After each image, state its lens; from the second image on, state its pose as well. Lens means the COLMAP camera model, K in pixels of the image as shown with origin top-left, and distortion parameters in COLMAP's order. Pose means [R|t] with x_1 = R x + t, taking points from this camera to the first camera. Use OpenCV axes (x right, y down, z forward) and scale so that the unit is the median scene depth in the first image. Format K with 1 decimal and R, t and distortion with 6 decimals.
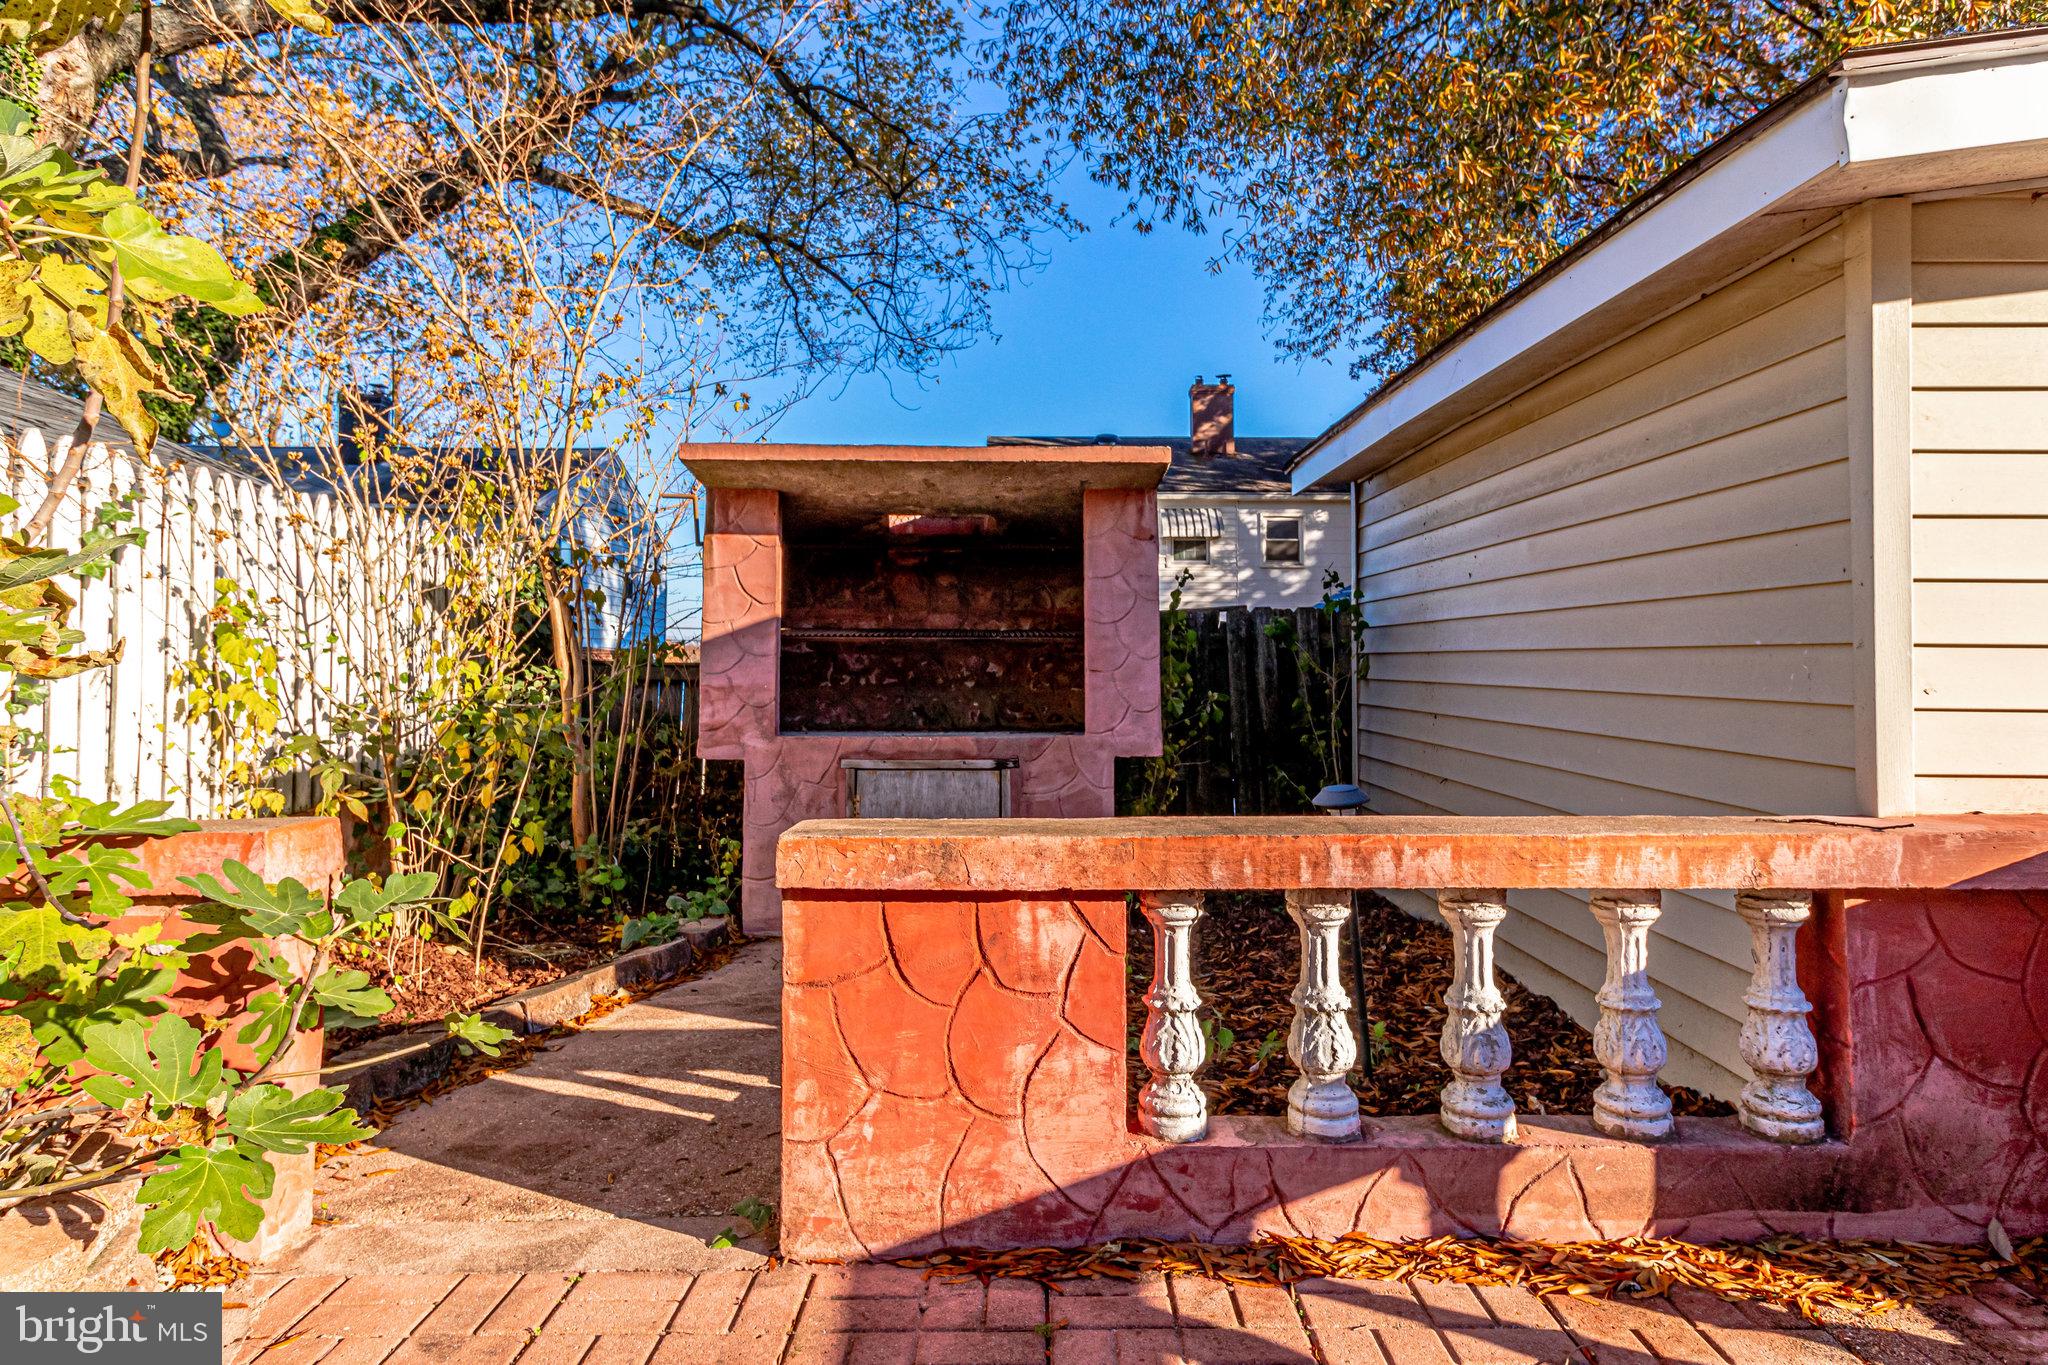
lens RADIAL K [[1159.1, 0, 1025.7], [0, 1159.1, 622.3], [0, 0, 1]] dist [0.000911, 0.000189]
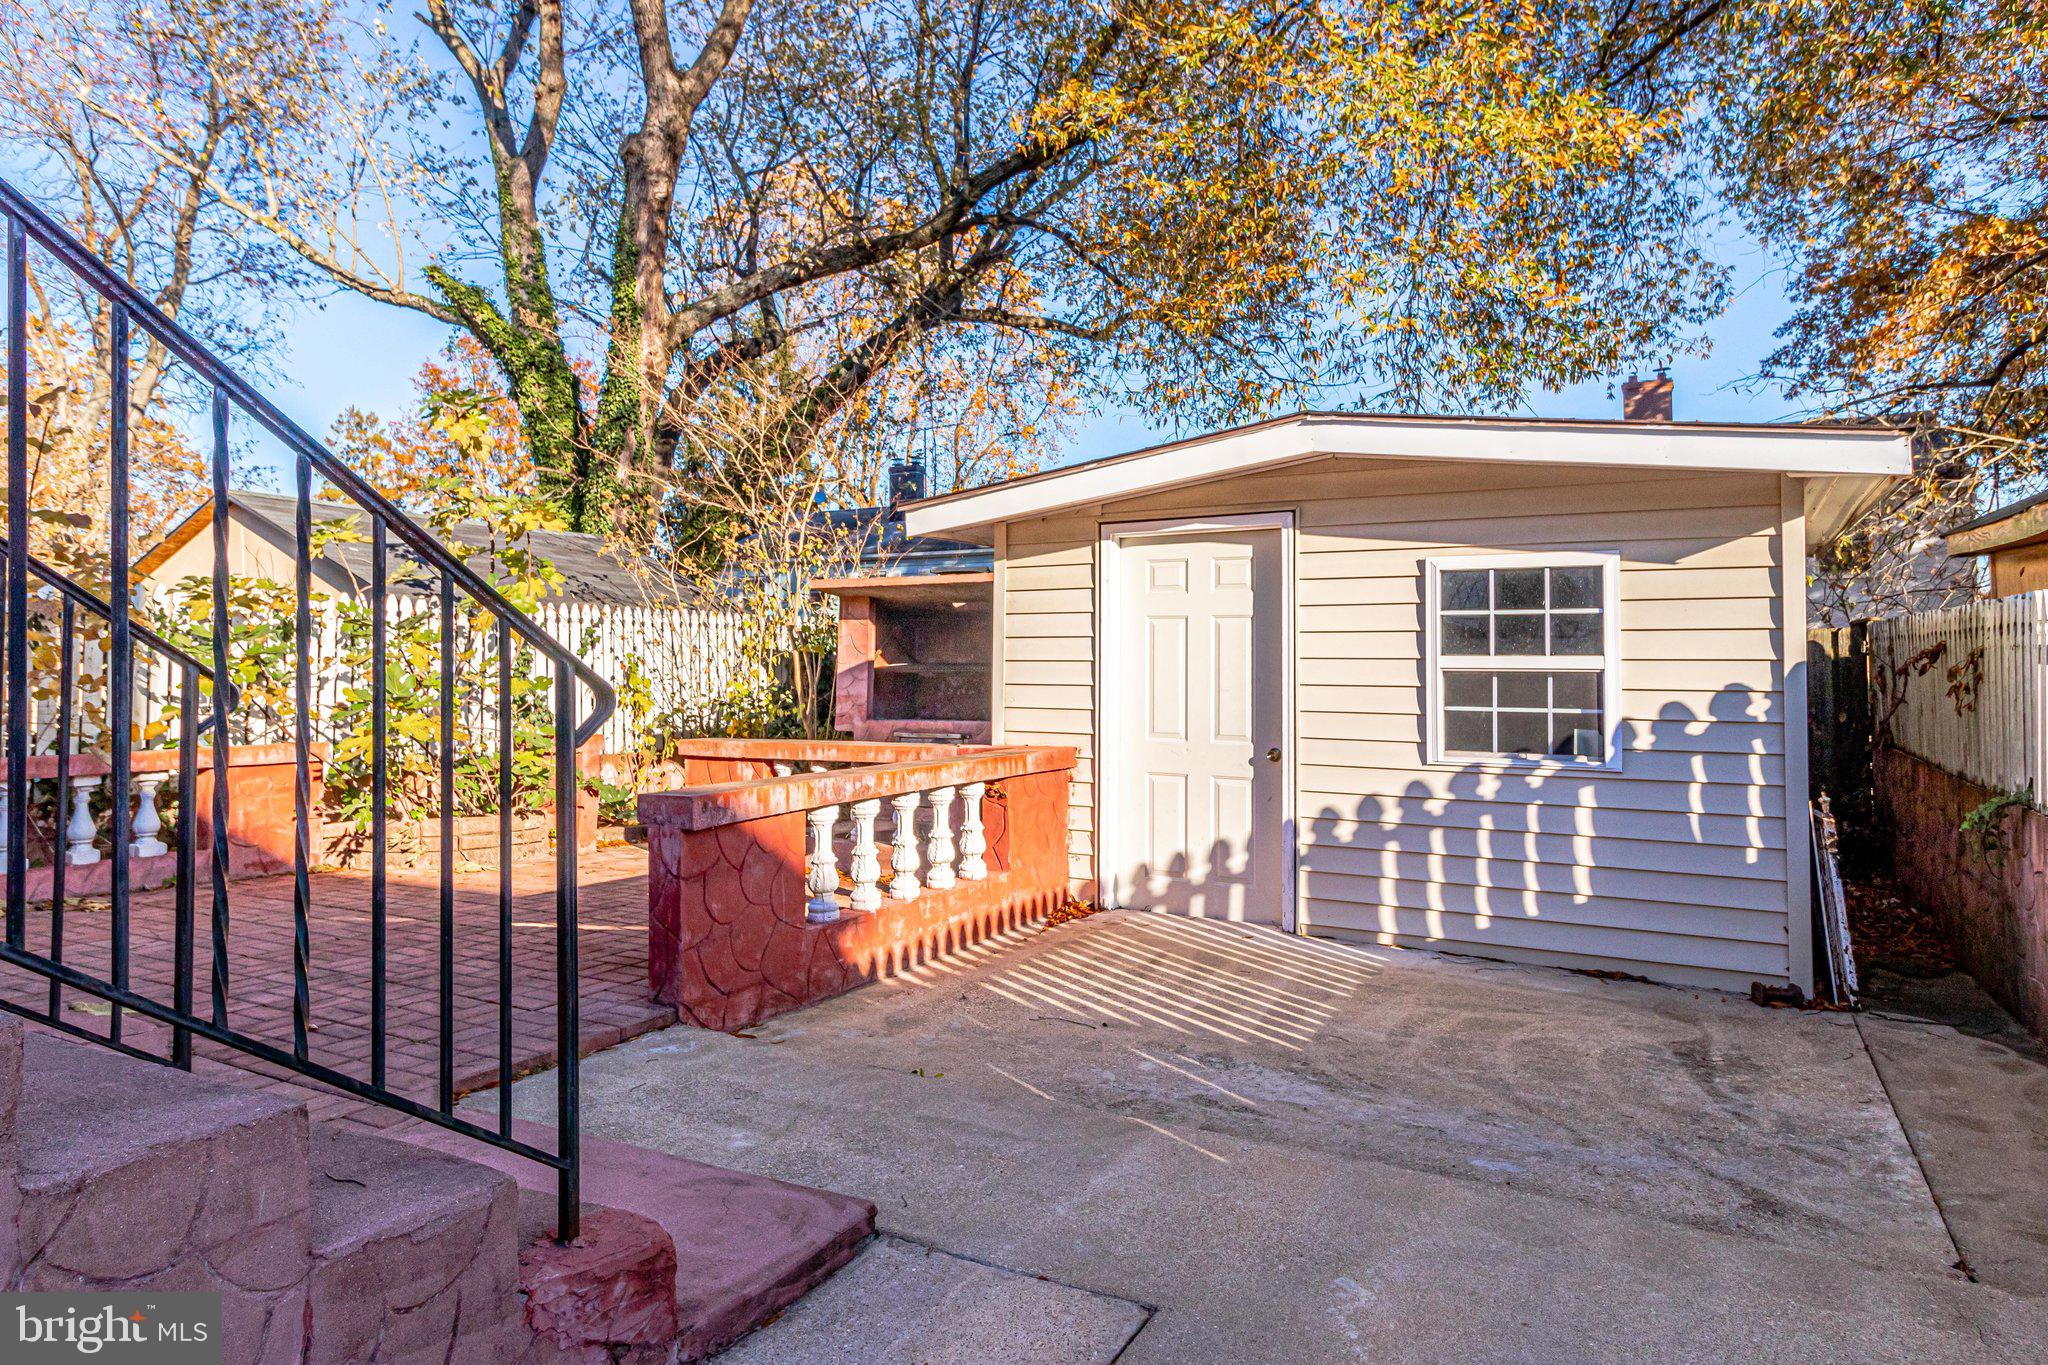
lens RADIAL K [[1191.9, 0, 1017.9], [0, 1191.9, 634.5], [0, 0, 1]] dist [0.004873, -0.000504]
pose [[0.882451, -0.016713, -0.470108, 1.243621], [0.018426, 0.999830, -0.000956, -0.056132], [0.470044, -0.007819, 0.882608, -0.876968]]
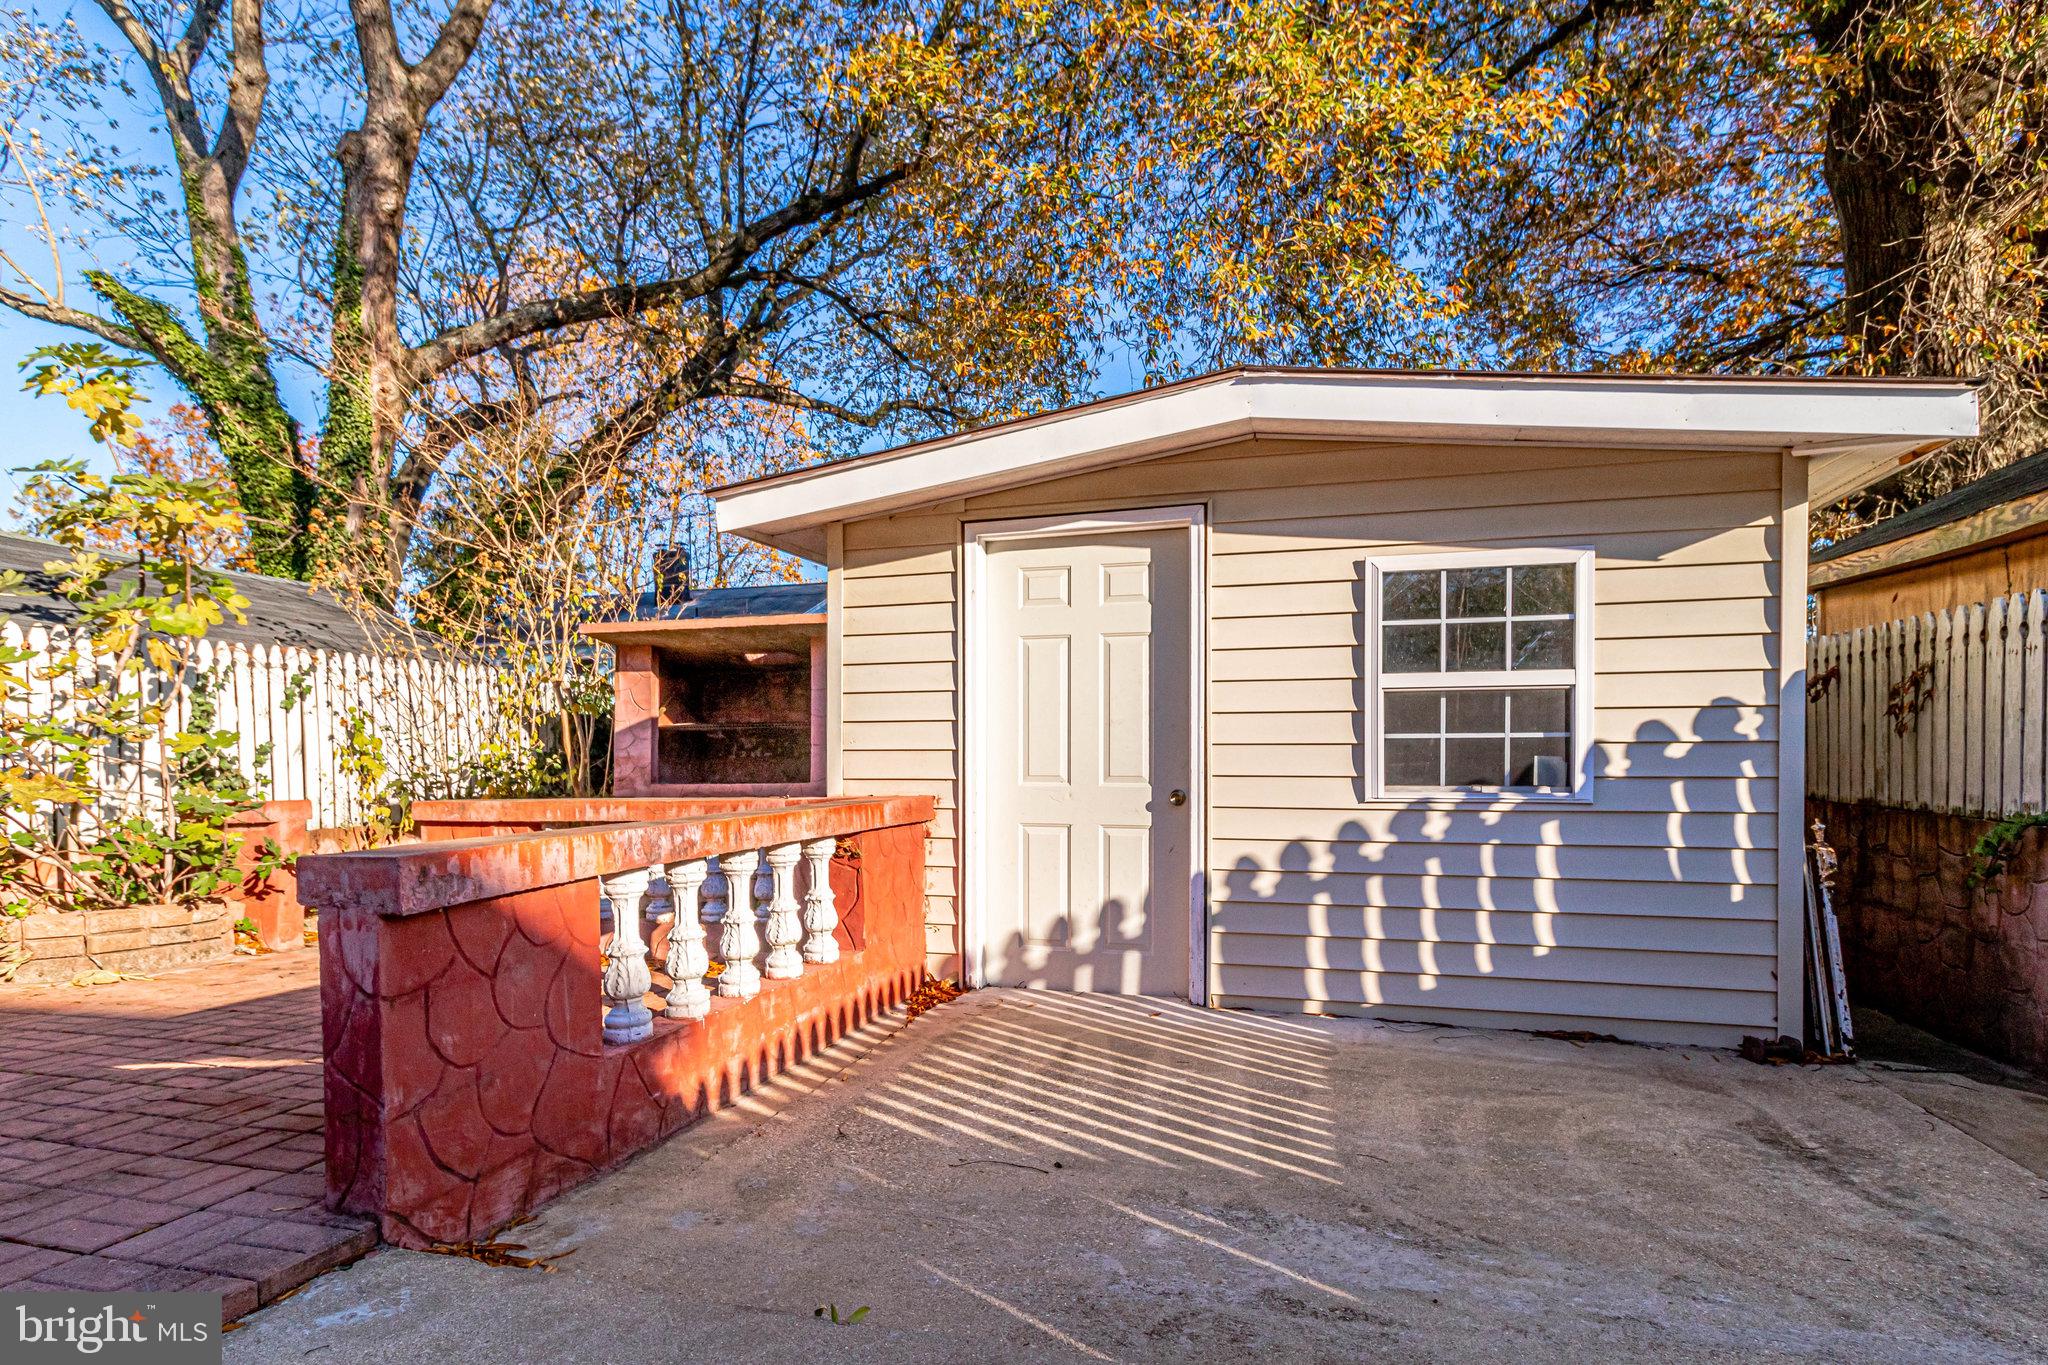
lens RADIAL K [[1082.8, 0, 1017.2], [0, 1082.8, 764.7], [0, 0, 1]] dist [0.004949, -0.000114]
pose [[0.962705, -0.008872, -0.270408, 0.980031], [0.021607, 0.998791, 0.044157, 0.007579], [0.269689, -0.048353, 0.961733, -0.568132]]
